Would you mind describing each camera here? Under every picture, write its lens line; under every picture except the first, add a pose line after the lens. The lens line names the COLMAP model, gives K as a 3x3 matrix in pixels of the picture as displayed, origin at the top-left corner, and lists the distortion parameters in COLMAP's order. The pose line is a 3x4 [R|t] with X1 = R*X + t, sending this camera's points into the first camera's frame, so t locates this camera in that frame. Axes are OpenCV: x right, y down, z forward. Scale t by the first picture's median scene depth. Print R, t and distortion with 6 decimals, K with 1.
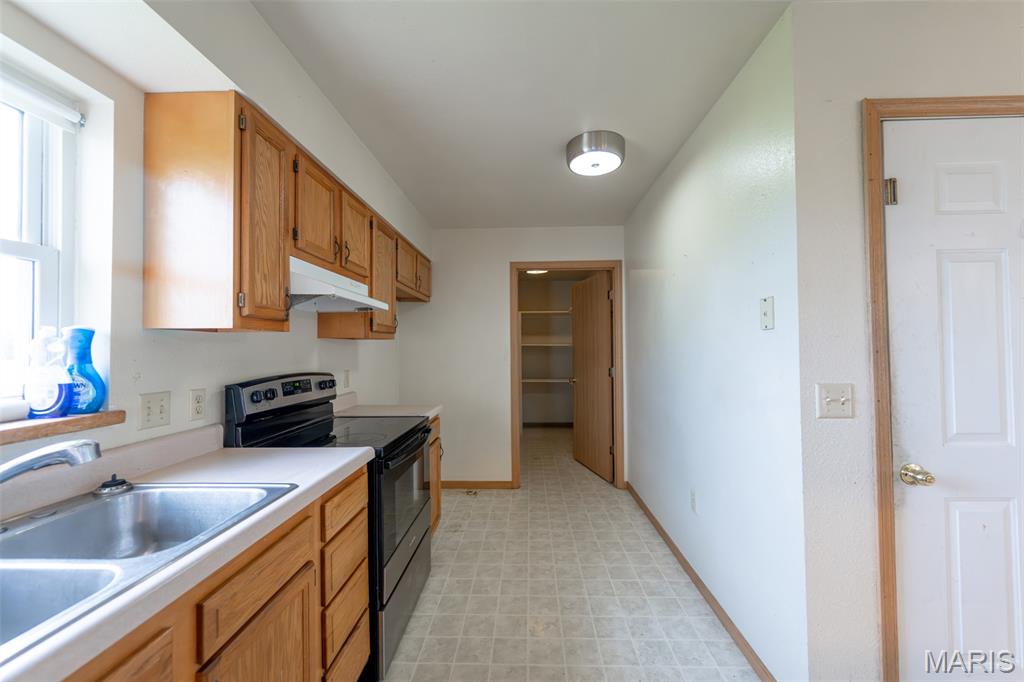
lens RADIAL K [[399.6, 0, 514.8], [0, 399.6, 341.4], [0, 0, 1]] dist [-0.000776, 0.000418]
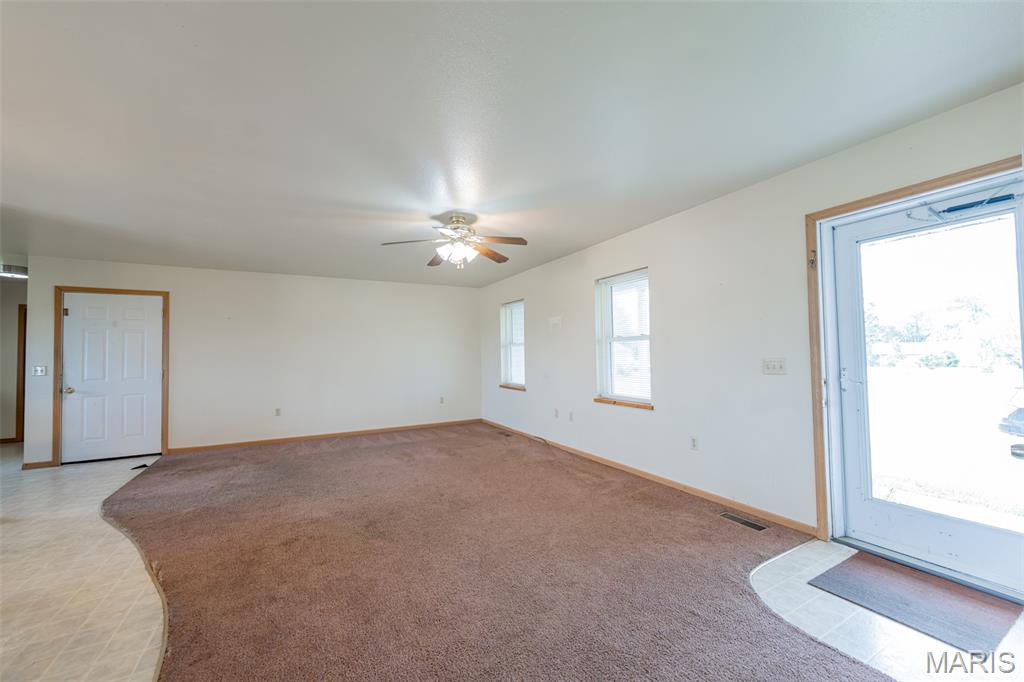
lens RADIAL K [[399.6, 0, 514.5], [0, 399.6, 343.9], [0, 0, 1]] dist [-0.000776, 0.000418]
pose [[0.861754, 0.010016, 0.507227, 2.352787], [-0.003389, 0.999896, -0.013988, -0.049228], [-0.507315, 0.010335, 0.861699, -3.740350]]
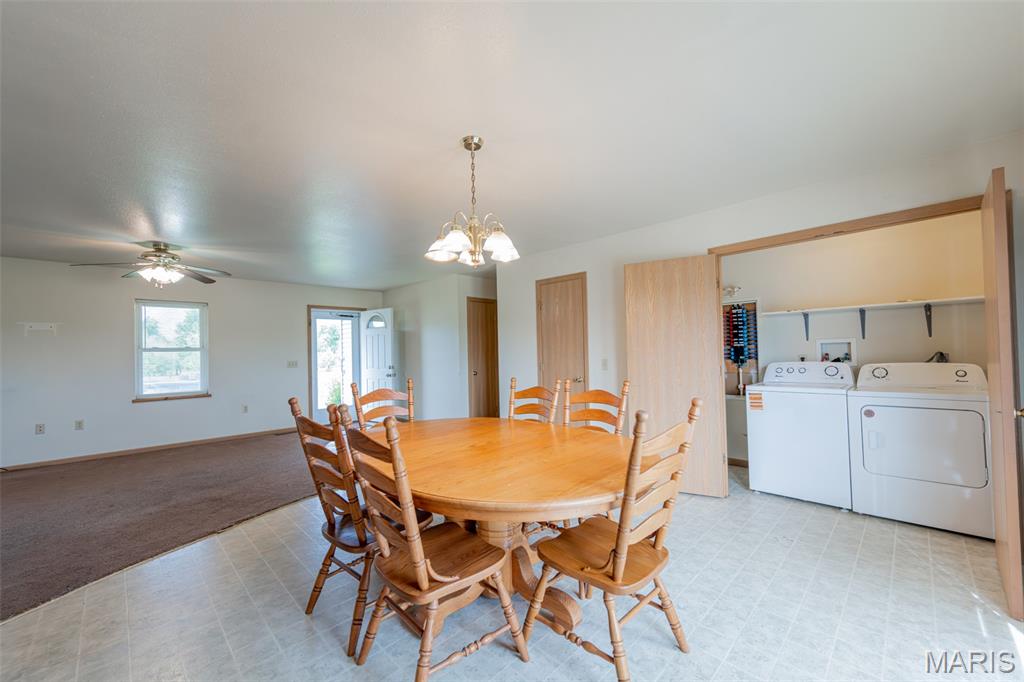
lens RADIAL K [[399.6, 0, 515.8], [0, 399.6, 343.3], [0, 0, 1]] dist [-0.000776, 0.000418]
pose [[-0.731526, 0.036705, 0.680825, -0.548654], [0.013693, 0.999139, -0.039154, 0.003982], [-0.681676, -0.019320, -0.731399, -1.110547]]
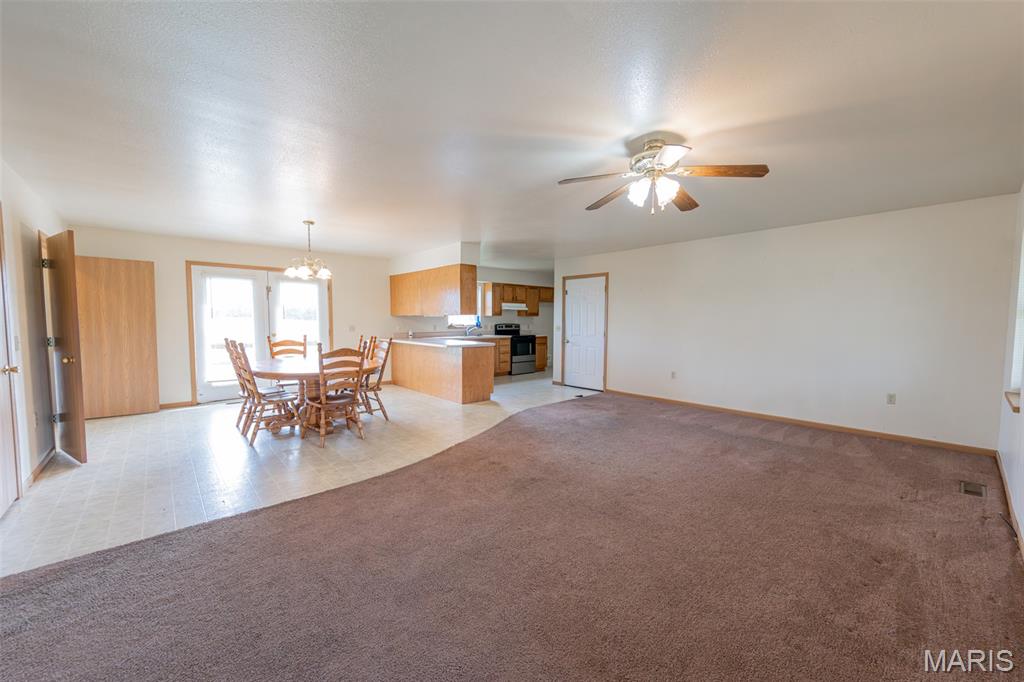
lens RADIAL K [[399.6, 0, 516.8], [0, 399.6, 345.2], [0, 0, 1]] dist [-0.000776, 0.000418]
pose [[0.692350, 0.057835, -0.719240, 4.200870], [0.004848, 0.996387, 0.084788, -0.099525], [0.721545, -0.062189, 0.689569, -3.205321]]
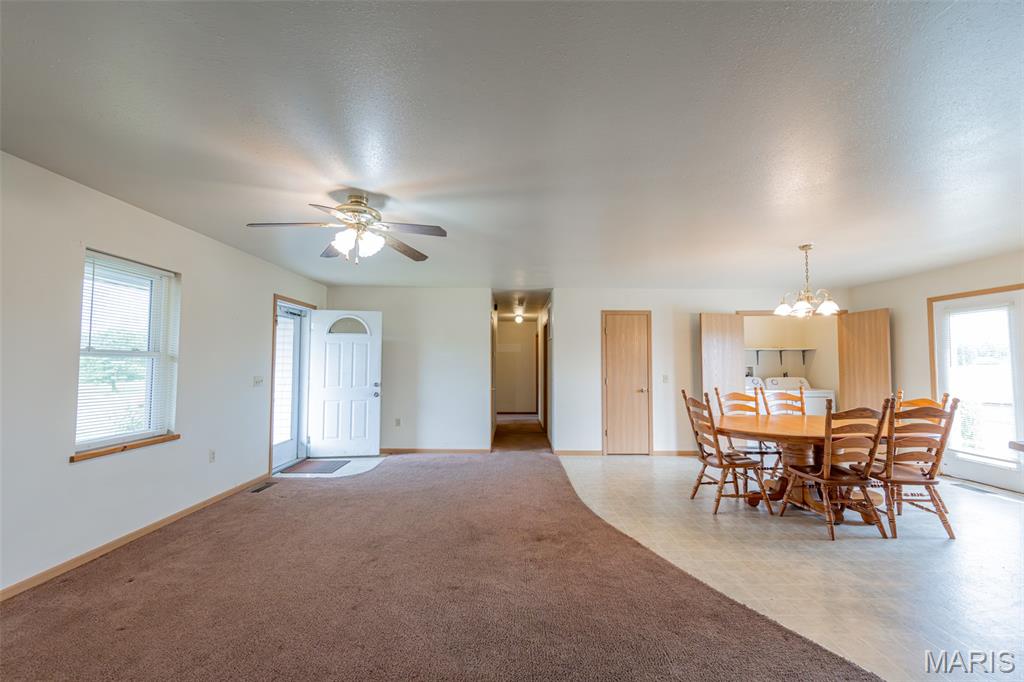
lens RADIAL K [[415.2, 0, 515.3], [0, 415.2, 345.6], [0, 0, 1]] dist [0.000276, 0.000358]
pose [[-0.999113, 0.004828, -0.041824, 2.625491], [0.007612, 0.997747, -0.066662, -0.015849], [0.041408, -0.066921, -0.996899, 0.485557]]
